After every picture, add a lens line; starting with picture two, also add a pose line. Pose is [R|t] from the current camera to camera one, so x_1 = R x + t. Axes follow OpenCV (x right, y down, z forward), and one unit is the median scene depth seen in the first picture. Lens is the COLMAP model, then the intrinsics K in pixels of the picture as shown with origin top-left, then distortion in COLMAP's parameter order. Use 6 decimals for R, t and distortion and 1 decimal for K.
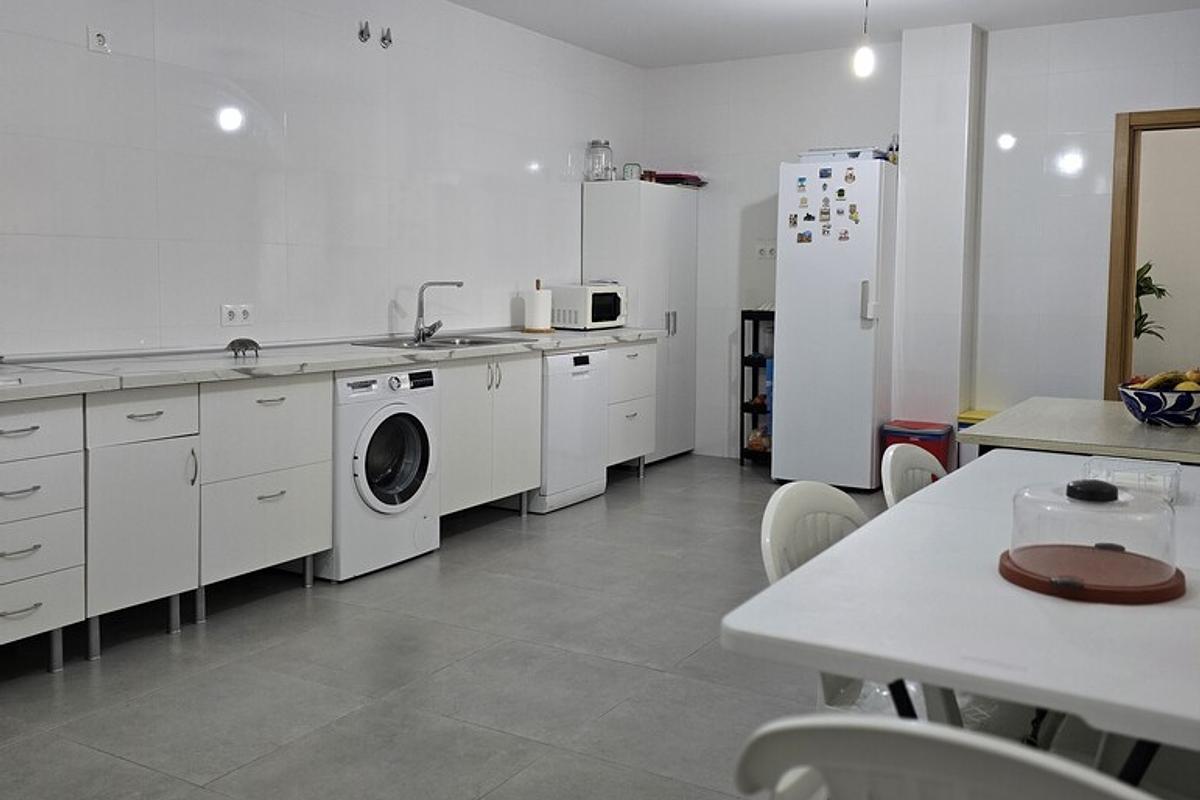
lens RADIAL K [[1053.2, 0, 644.6], [0, 1053.2, 396.3], [0, 0, 1]] dist [0.039499, -0.003838]
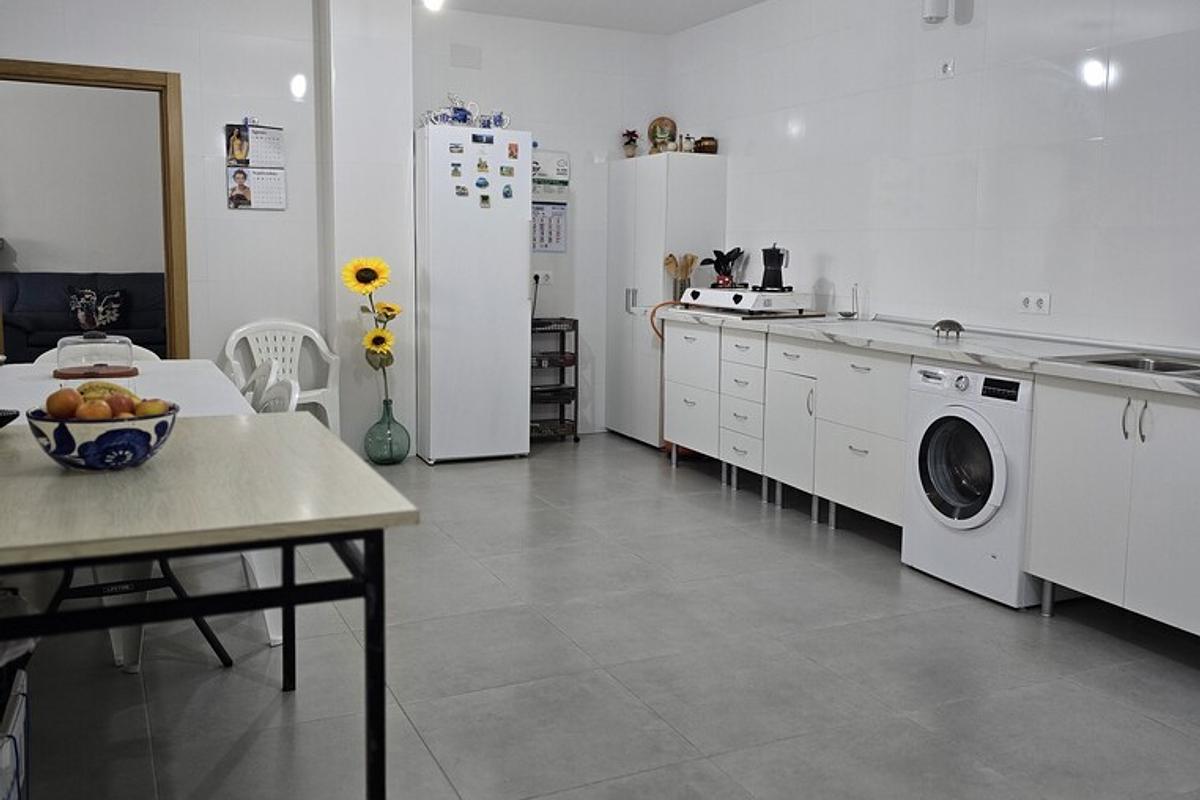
lens RADIAL K [[1052.1, 0, 600.0], [0, 1052.1, 400.0], [0, 0, 1]] dist [0.006256, 0.001570]
pose [[-0.581739, 0.101839, -0.806975, 0.544916], [-0.111671, 0.972736, 0.203260, -0.119994], [0.805673, 0.208360, -0.554506, 1.037641]]
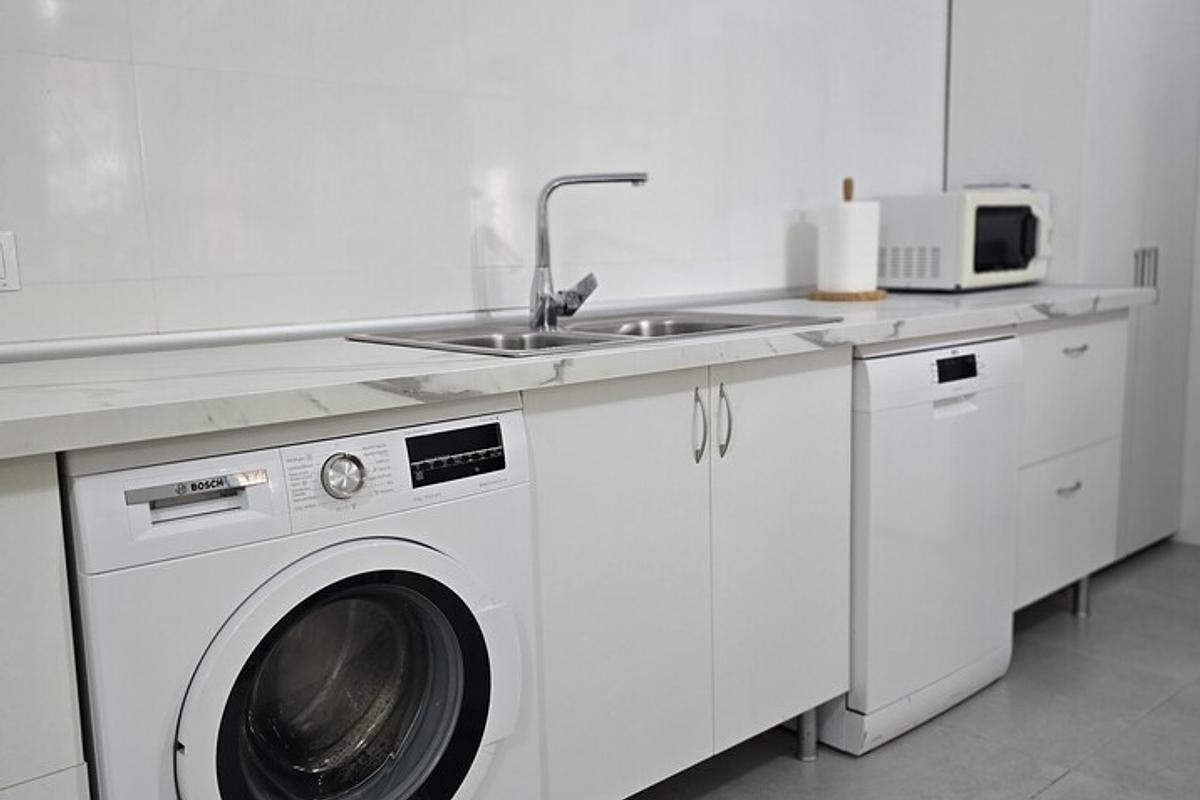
lens RADIAL K [[1053.2, 0, 644.6], [0, 1053.2, 396.3], [0, 0, 1]] dist [0.039499, -0.003838]
pose [[0.953573, 0.005469, -0.301111, -0.054565], [0.002159, 0.999685, 0.024995, -0.035015], [0.301153, -0.024485, 0.953261, 0.616393]]
